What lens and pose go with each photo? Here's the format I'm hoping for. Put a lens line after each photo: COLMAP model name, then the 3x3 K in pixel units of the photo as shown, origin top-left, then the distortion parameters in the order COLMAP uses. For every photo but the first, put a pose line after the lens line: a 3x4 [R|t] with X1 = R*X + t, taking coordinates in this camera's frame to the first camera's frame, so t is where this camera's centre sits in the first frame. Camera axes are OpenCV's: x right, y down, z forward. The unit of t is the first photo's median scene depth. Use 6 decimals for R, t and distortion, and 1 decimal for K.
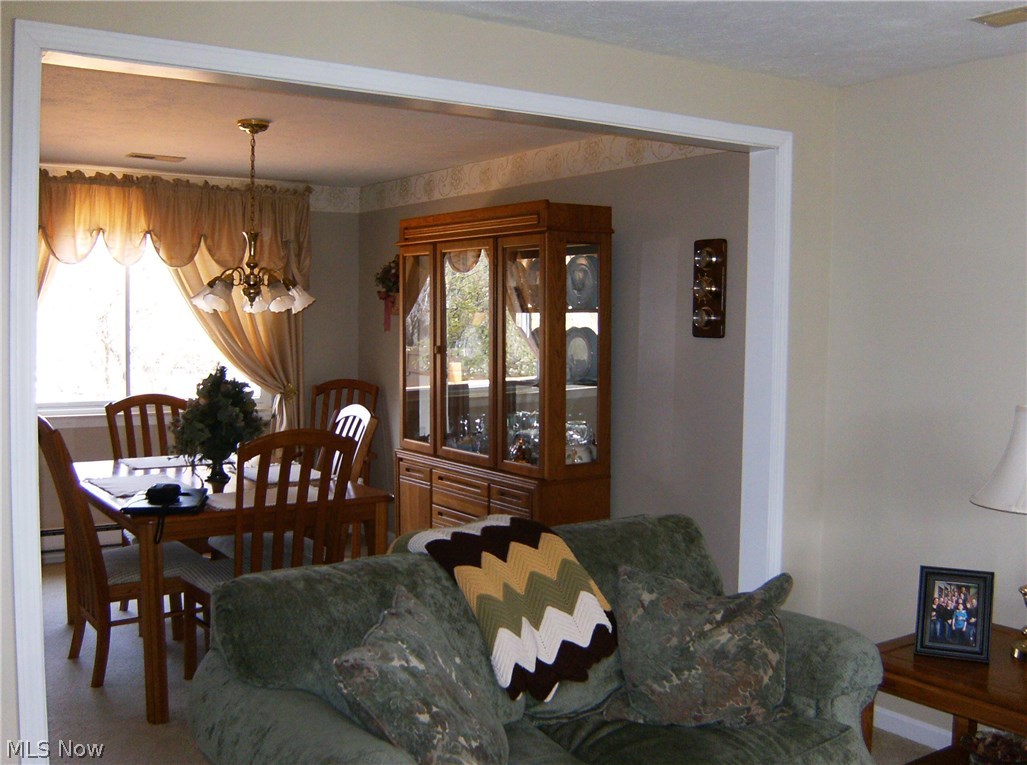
lens RADIAL K [[1064.2, 0, 494.4], [0, 1064.2, 379.9], [0, 0, 1]] dist [-0.095330, 0.000000]
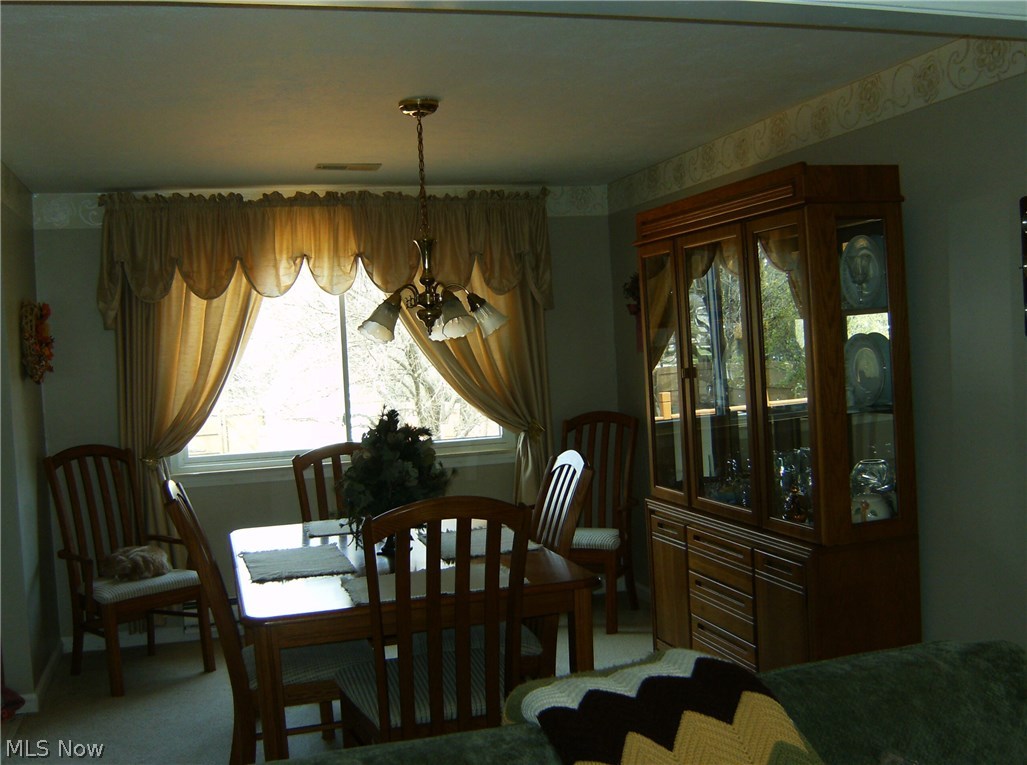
lens RADIAL K [[1064.2, 0, 514.1], [0, 1064.2, 378.5], [0, 0, 1]] dist [-0.095330, 0.000000]
pose [[0.955881, -0.050693, -0.289348, 0.059627], [0.044769, 0.998631, -0.027058, -0.010170], [0.290323, 0.012910, 0.956841, 0.245497]]
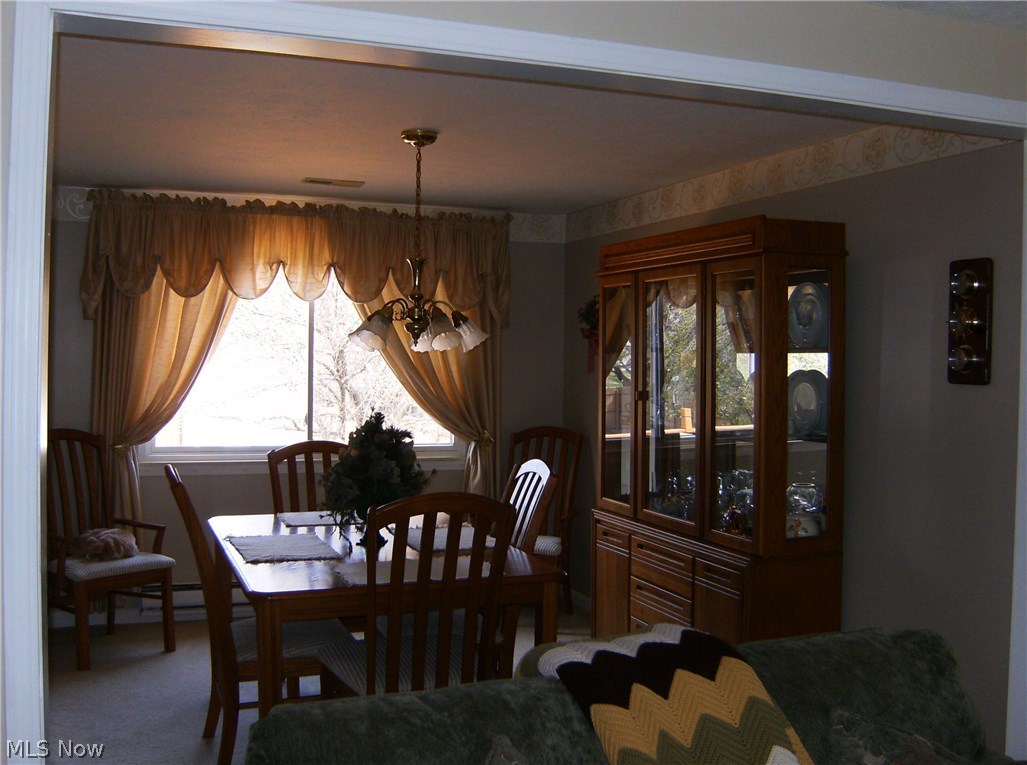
lens RADIAL K [[1064.2, 0, 514.7], [0, 1064.2, 381.6], [0, 0, 1]] dist [-0.095330, 0.000000]
pose [[0.977544, 0.007070, -0.210611, 0.033432], [-0.015089, 0.999220, -0.036496, -0.007859], [0.210189, 0.038854, 0.976888, 0.160312]]
